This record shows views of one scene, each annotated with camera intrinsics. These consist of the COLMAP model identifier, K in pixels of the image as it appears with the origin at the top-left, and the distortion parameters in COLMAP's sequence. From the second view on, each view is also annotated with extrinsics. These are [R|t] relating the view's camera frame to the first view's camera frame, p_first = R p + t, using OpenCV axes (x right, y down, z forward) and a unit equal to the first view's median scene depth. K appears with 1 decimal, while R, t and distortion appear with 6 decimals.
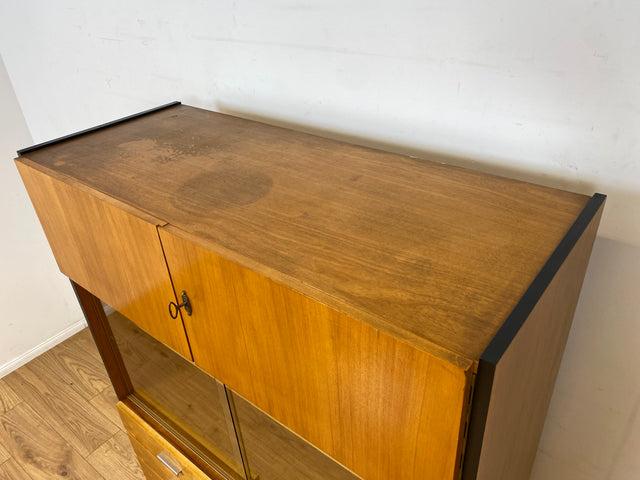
lens RADIAL K [[490.9, 0, 321.1], [0, 490.9, 231.6], [0, 0, 1]] dist [0.010847, -0.010047]
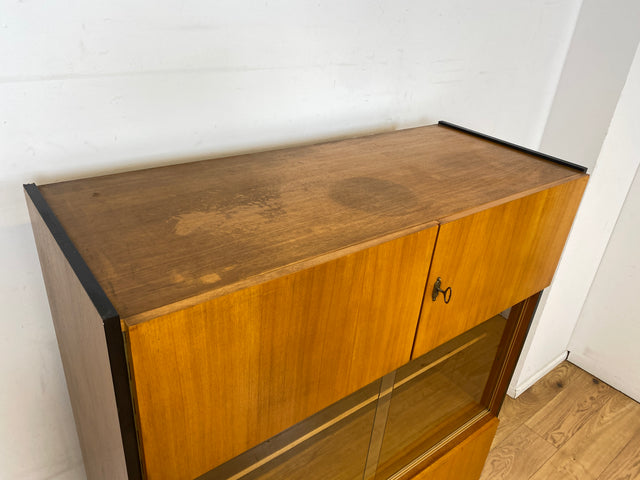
lens RADIAL K [[497.0, 0, 320.0], [0, 497.0, 240.0], [0, 0, 1]] dist [0.007935, 0.003793]
pose [[0.232733, -0.393156, 0.889530, -1.047279], [0.420452, 0.865428, 0.272498, -0.295724], [-0.876958, 0.310586, 0.366717, 0.641086]]
